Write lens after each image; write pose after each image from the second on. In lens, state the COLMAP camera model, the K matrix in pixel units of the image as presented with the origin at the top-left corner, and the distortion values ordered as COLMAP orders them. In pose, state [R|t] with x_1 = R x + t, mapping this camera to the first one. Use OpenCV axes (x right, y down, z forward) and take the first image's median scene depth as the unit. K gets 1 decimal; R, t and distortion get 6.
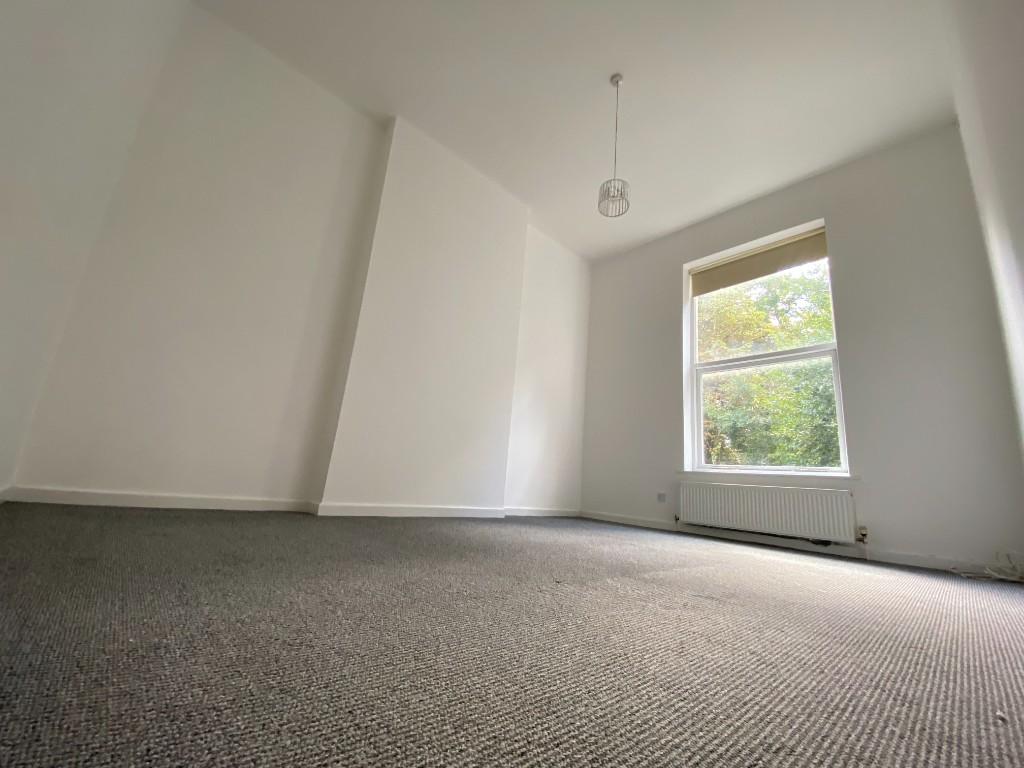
lens RADIAL K [[416.6, 0, 512.0], [0, 416.6, 384.0], [0, 0, 1]] dist [0.015643, -0.000049]
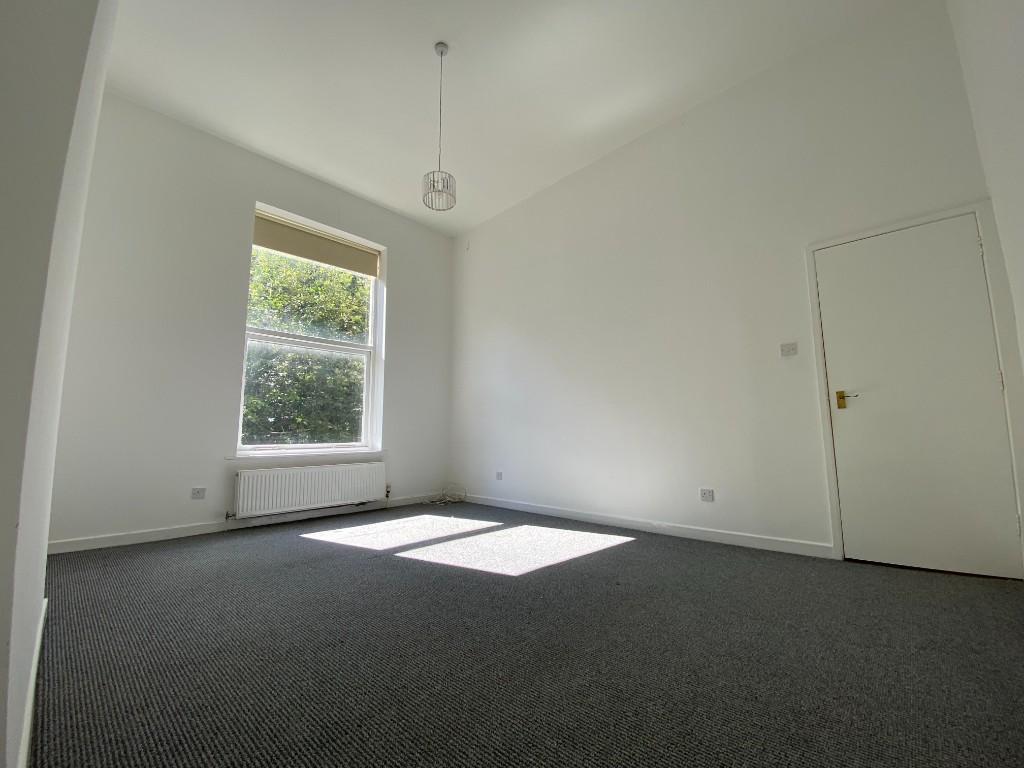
lens RADIAL K [[416.6, 0, 512.0], [0, 416.6, 384.0], [0, 0, 1]] dist [0.015643, -0.000049]
pose [[-0.081403, 0.029931, 0.996232, -0.560815], [-0.232103, 0.971499, -0.048153, -0.027461], [-0.969279, -0.235148, -0.072135, 0.680586]]
